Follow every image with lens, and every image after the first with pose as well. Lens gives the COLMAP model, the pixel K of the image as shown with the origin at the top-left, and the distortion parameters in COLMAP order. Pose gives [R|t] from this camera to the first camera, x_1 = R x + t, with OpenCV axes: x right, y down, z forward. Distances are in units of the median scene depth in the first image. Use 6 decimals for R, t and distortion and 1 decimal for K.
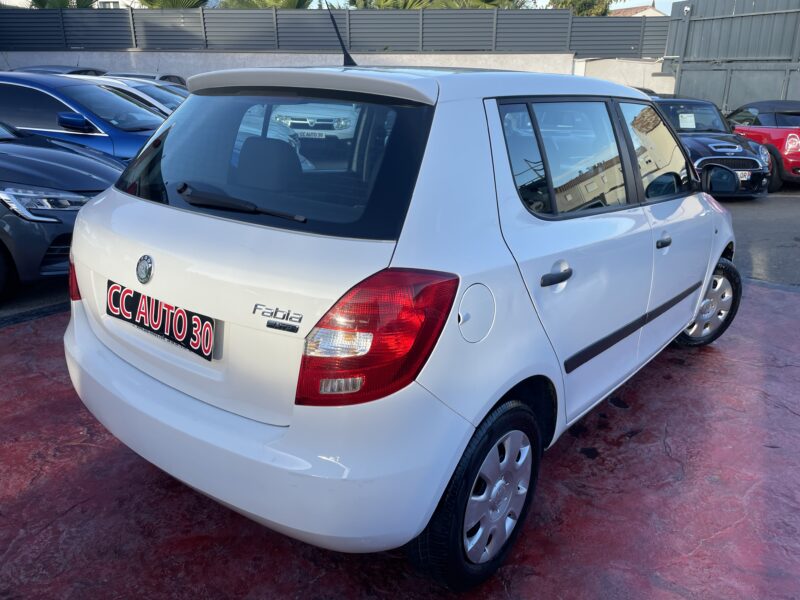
lens RADIAL K [[598.9, 0, 396.4], [0, 598.9, 299.0], [0, 0, 1]] dist [0.078594, -0.104174]
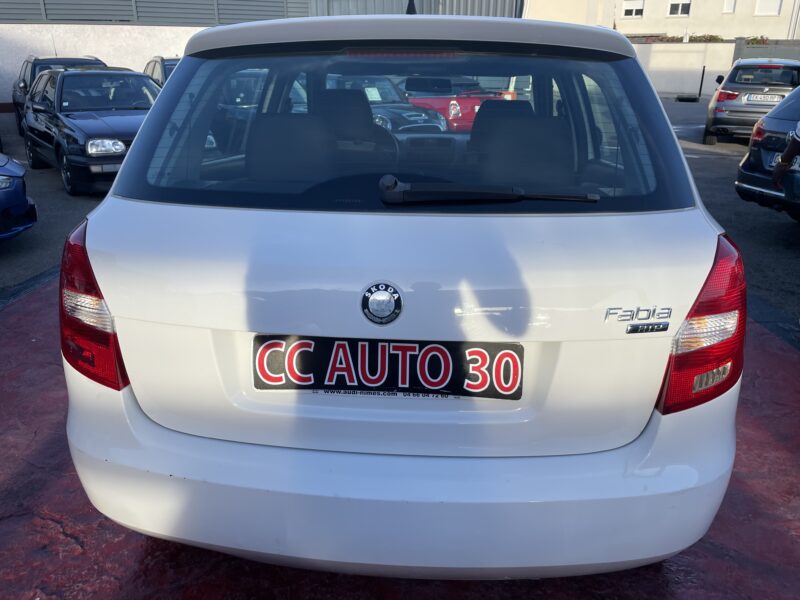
lens RADIAL K [[598.9, 0, 396.4], [0, 598.9, 299.0], [0, 0, 1]] dist [0.078594, -0.104174]
pose [[0.826849, -0.209601, 0.521908, -0.733041], [0.193093, 0.977352, 0.086596, -0.106283], [-0.528238, 0.029175, 0.848595, 0.393696]]
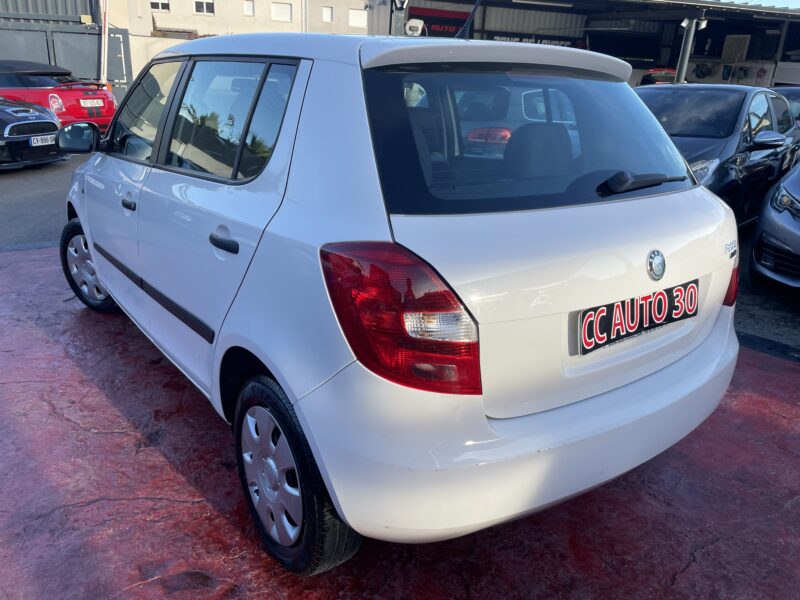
lens RADIAL K [[598.9, 0, 396.4], [0, 598.9, 299.0], [0, 0, 1]] dist [0.078594, -0.104174]
pose [[0.254937, -0.337312, 0.906216, -1.345721], [0.278473, 0.923089, 0.265253, -0.351867], [-0.925991, 0.184734, 0.329262, 1.037610]]
